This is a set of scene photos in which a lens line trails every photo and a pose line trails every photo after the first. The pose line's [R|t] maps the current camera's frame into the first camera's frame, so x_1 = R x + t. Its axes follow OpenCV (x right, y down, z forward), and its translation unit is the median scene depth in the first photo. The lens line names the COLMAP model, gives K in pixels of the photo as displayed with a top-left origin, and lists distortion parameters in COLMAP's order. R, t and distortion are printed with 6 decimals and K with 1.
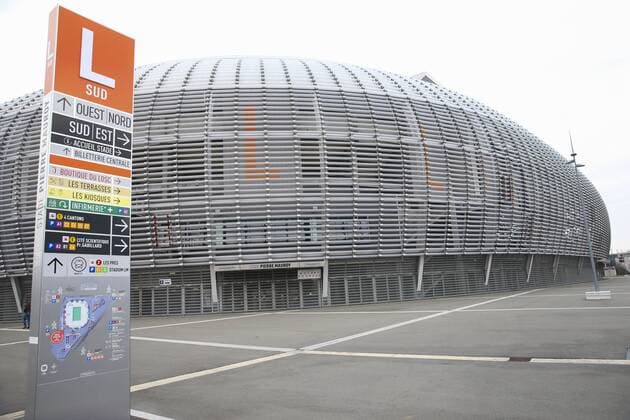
lens RADIAL K [[429.0, 0, 311.6], [0, 429.0, 210.8], [0, 0, 1]] dist [-0.112879, 0.083985]
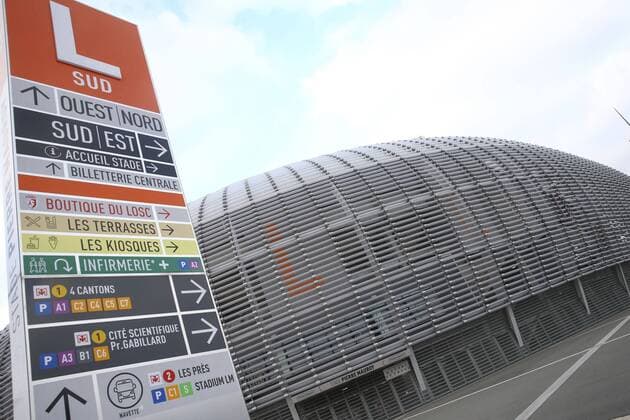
lens RADIAL K [[429.0, 0, 311.6], [0, 429.0, 210.8], [0, 0, 1]] dist [-0.112879, 0.083985]
pose [[0.939275, -0.342998, -0.010730, -0.288933], [0.328609, 0.908001, -0.259905, 0.122126], [0.098890, 0.240596, 0.965575, 0.522954]]
